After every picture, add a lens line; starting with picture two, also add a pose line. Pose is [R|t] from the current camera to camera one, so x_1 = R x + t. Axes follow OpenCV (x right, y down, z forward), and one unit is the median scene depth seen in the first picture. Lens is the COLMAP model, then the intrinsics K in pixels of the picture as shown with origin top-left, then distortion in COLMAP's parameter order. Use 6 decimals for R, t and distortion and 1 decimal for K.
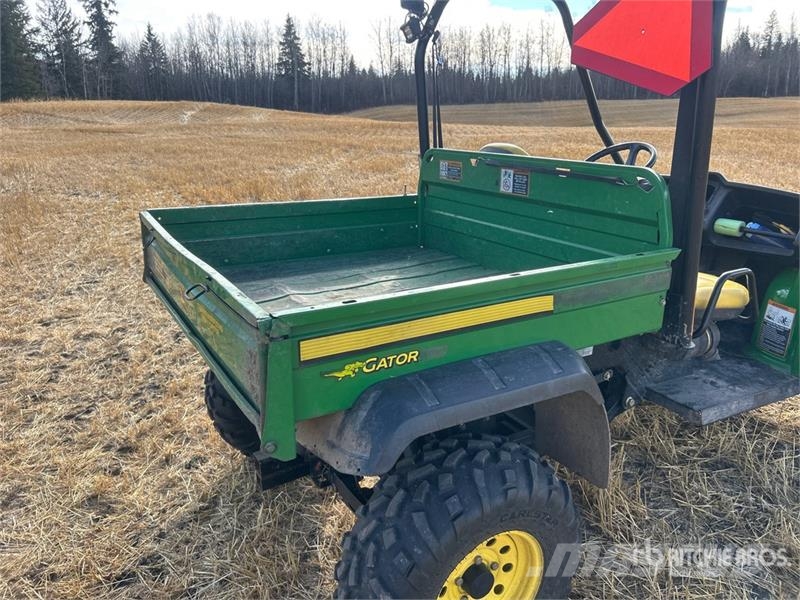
lens RADIAL K [[628.6, 0, 399.1], [0, 628.6, 305.1], [0, 0, 1]] dist [0.019495, -0.005094]
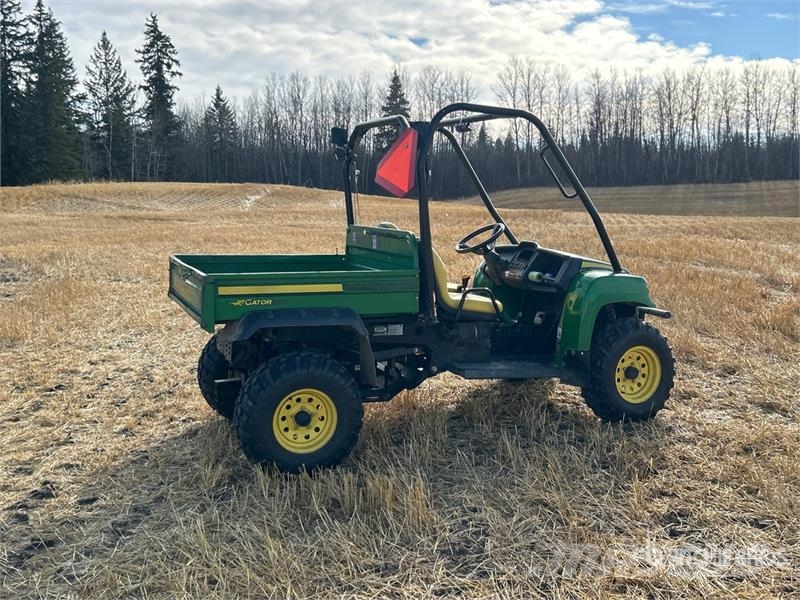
lens RADIAL K [[985.5, 0, 400.0], [0, 985.5, 300.0], [0, 0, 1]] dist [0.095872, -0.005156]
pose [[0.984513, 0.021882, -0.173941, 0.046993], [-0.054645, 0.981053, -0.185874, 0.029996], [0.166578, 0.192500, 0.967055, -0.102831]]
